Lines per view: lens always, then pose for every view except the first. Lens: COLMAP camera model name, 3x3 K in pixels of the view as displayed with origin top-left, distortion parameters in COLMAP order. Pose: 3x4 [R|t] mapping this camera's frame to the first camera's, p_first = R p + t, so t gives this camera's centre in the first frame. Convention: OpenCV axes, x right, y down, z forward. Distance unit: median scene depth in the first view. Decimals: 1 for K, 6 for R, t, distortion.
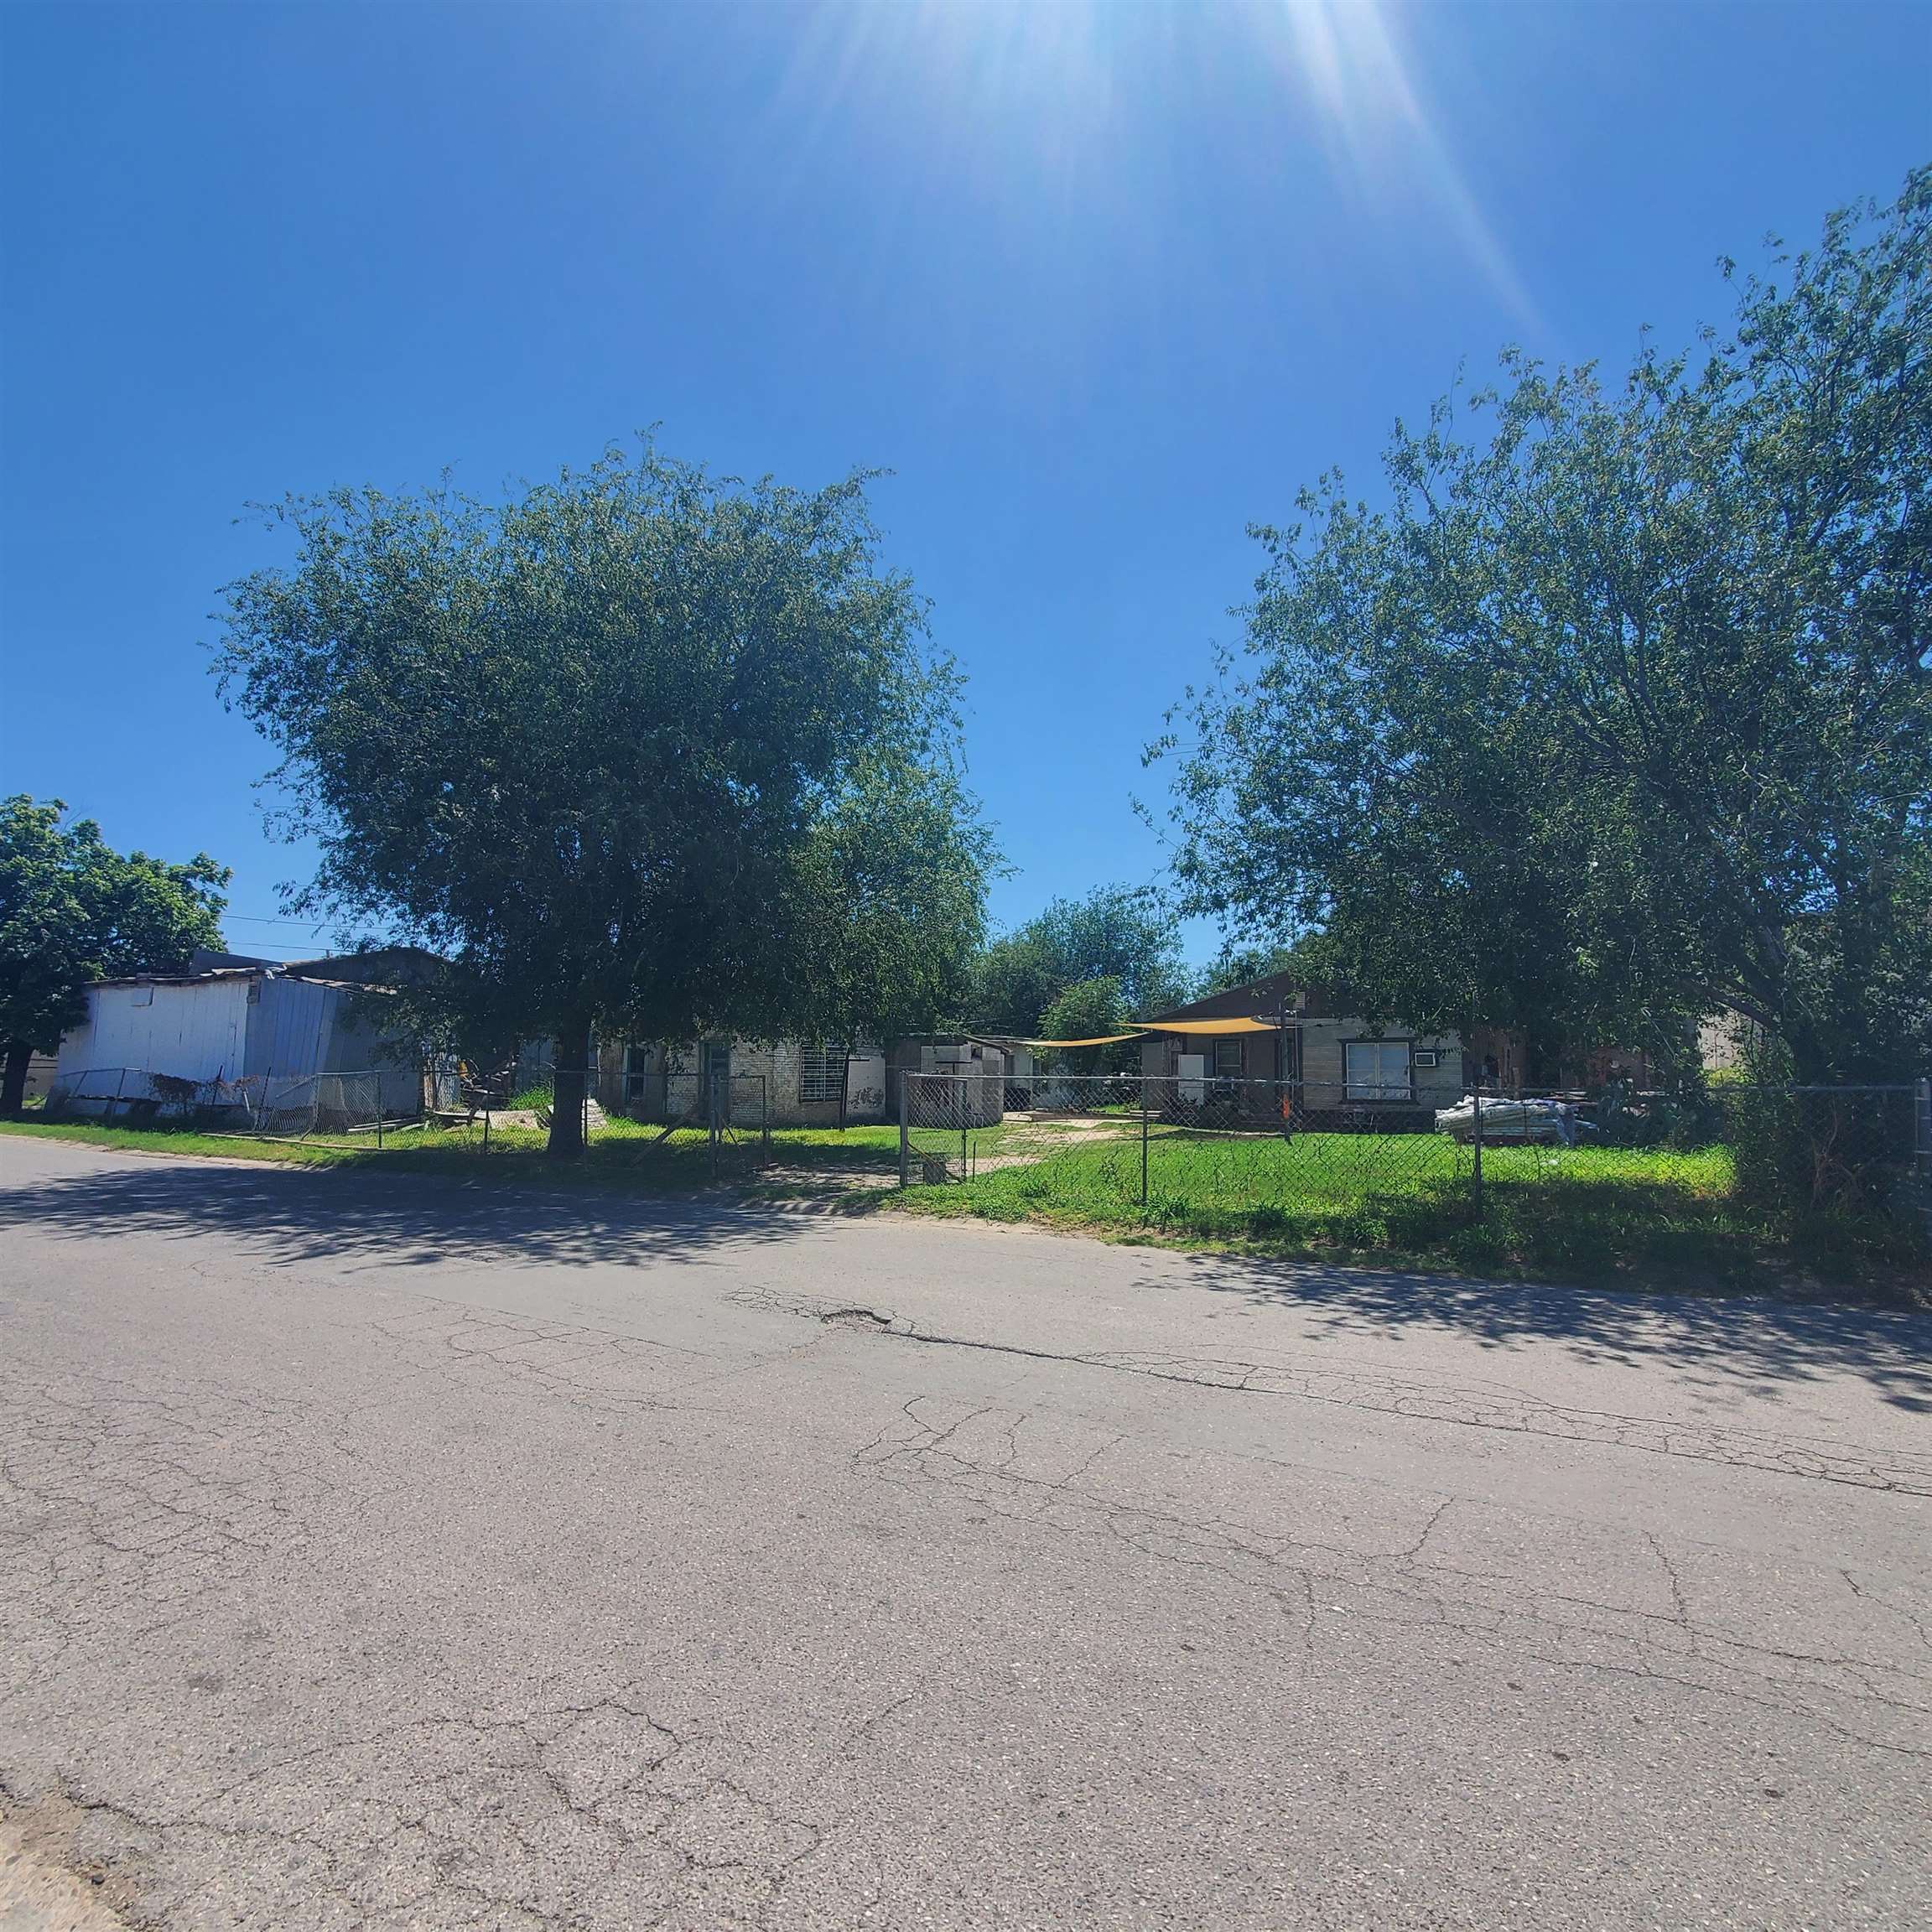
lens RADIAL K [[1024.8, 0, 963.8], [0, 1024.8, 987.5], [0, 0, 1]] dist [-0.001394, 0.000058]
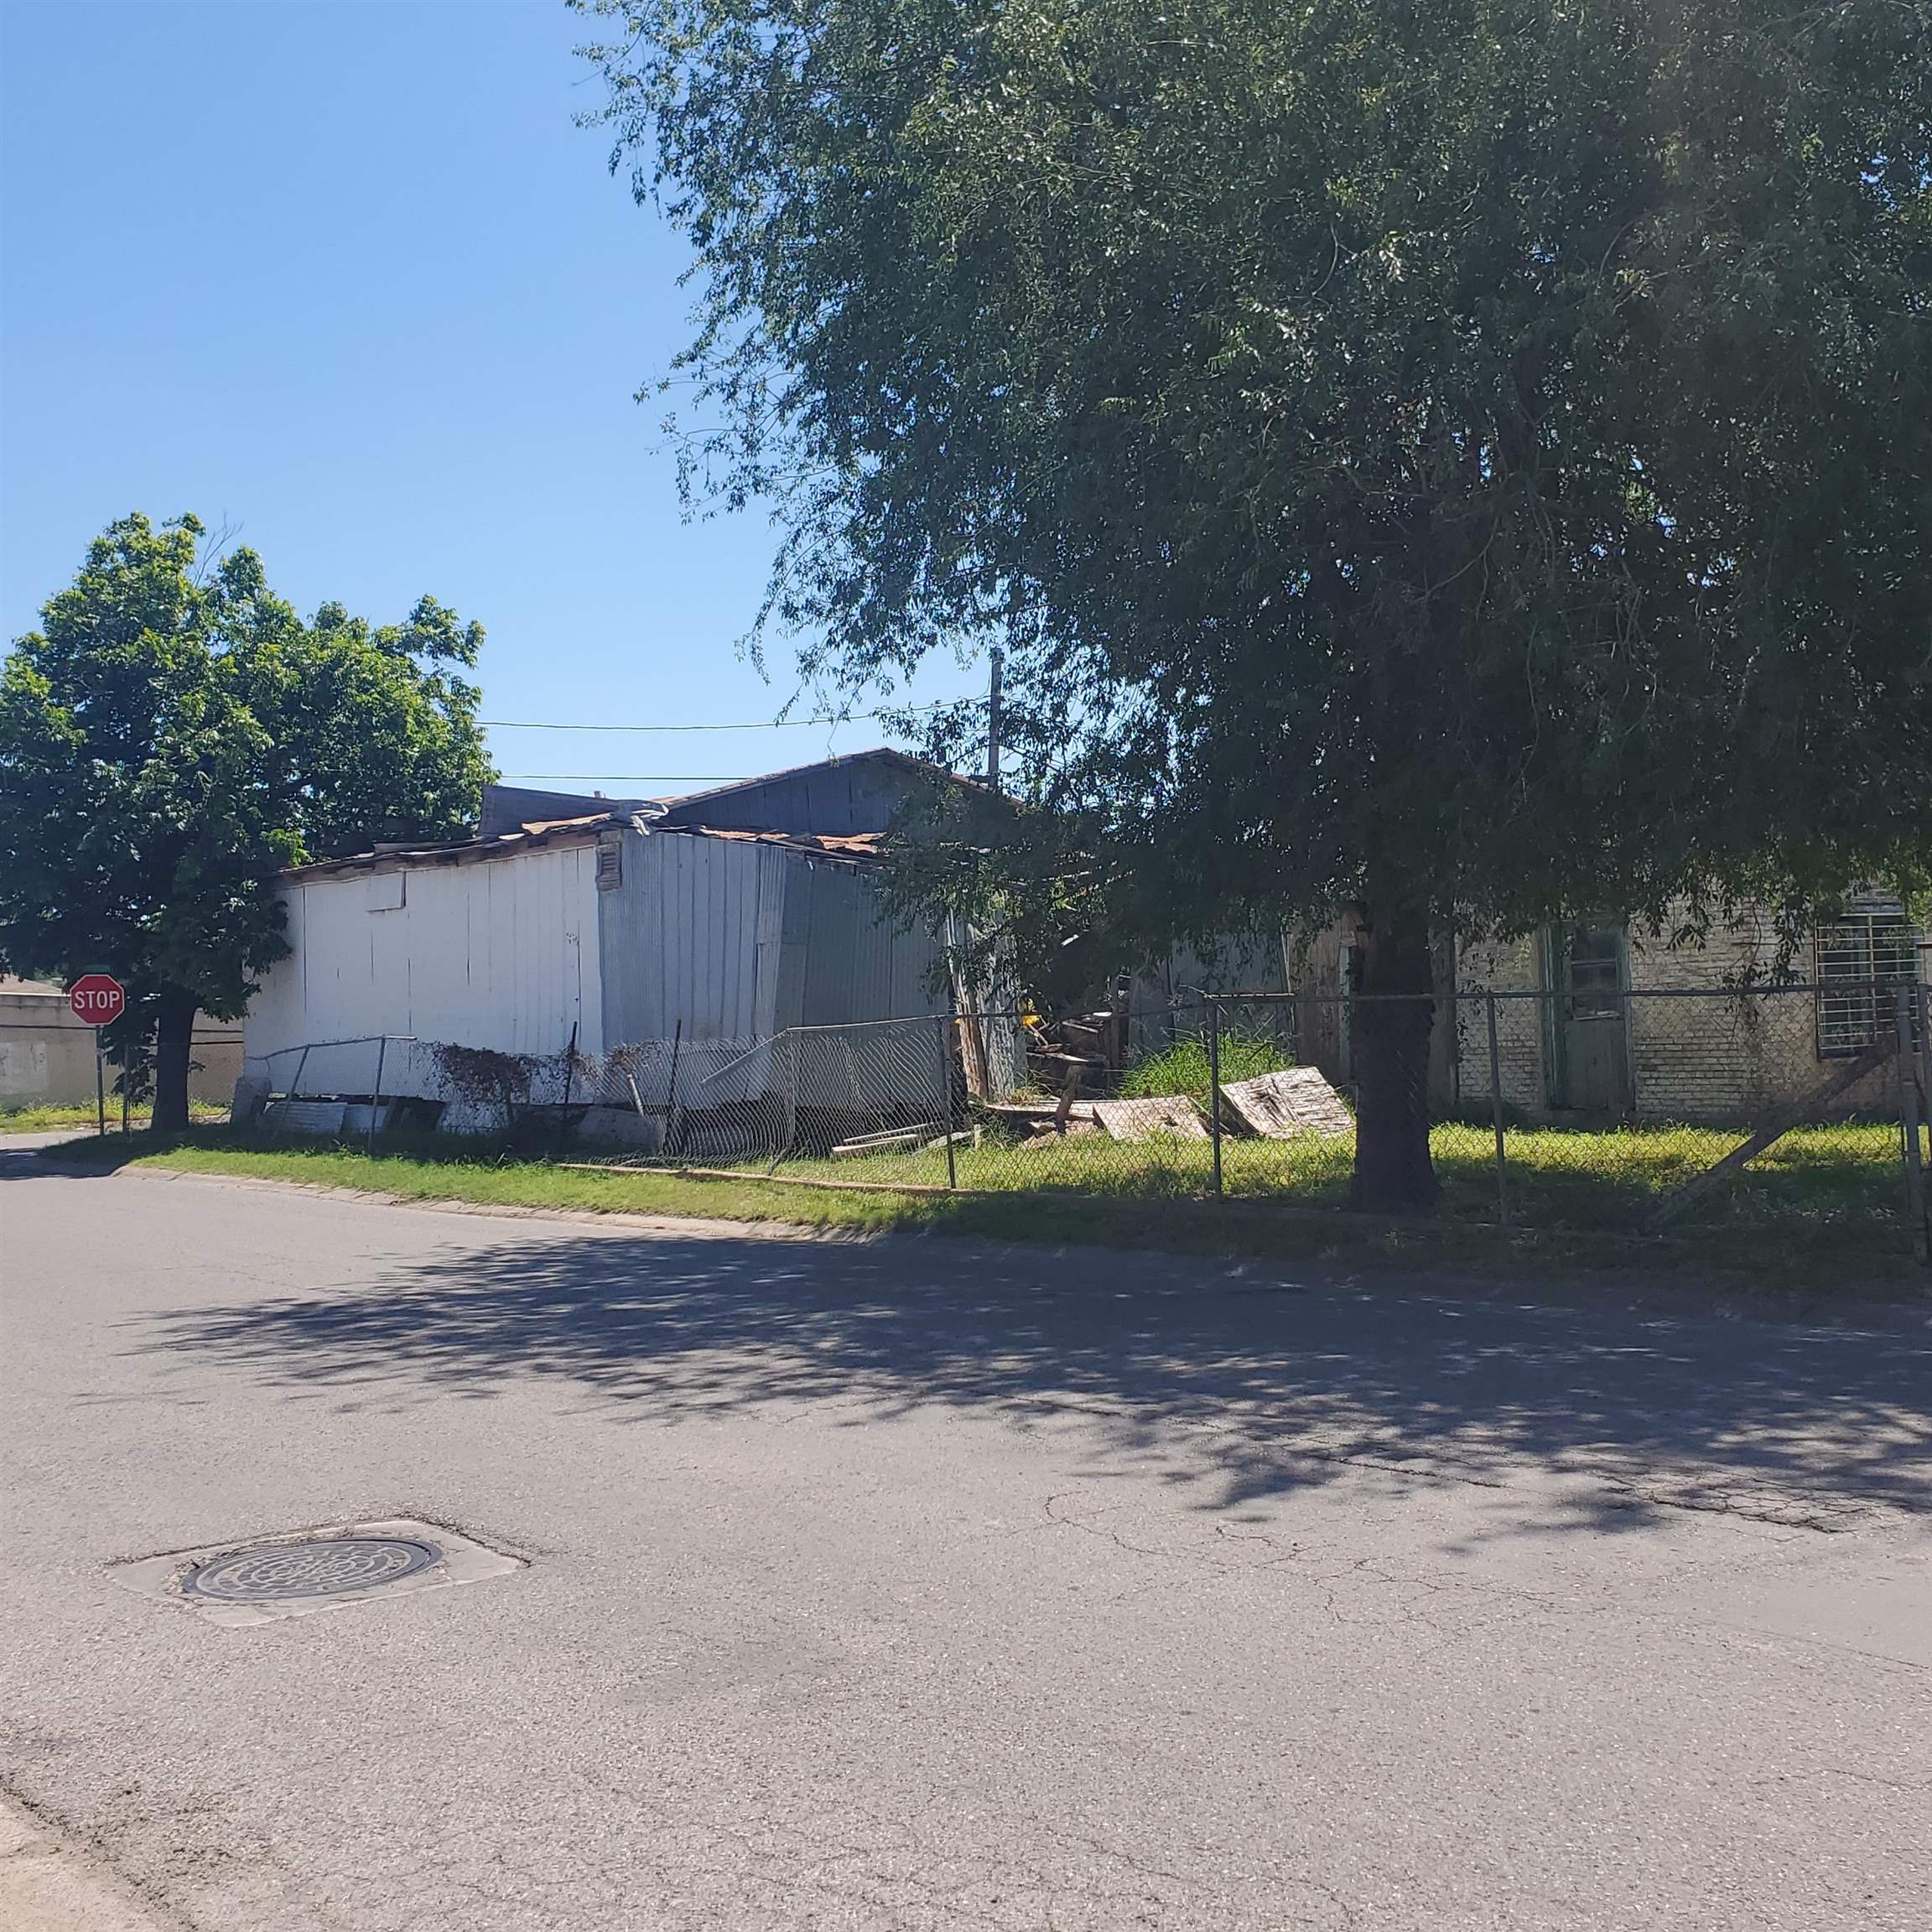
lens RADIAL K [[2305.1, 0, 1008.8], [0, 2305.1, 985.6], [0, 0, 1]] dist [0.235766, -0.744482]
pose [[0.932347, -0.045642, -0.358672, -0.131199], [0.072921, 0.995353, 0.062893, 0.005336], [0.354134, -0.084793, 0.931343, 0.057793]]
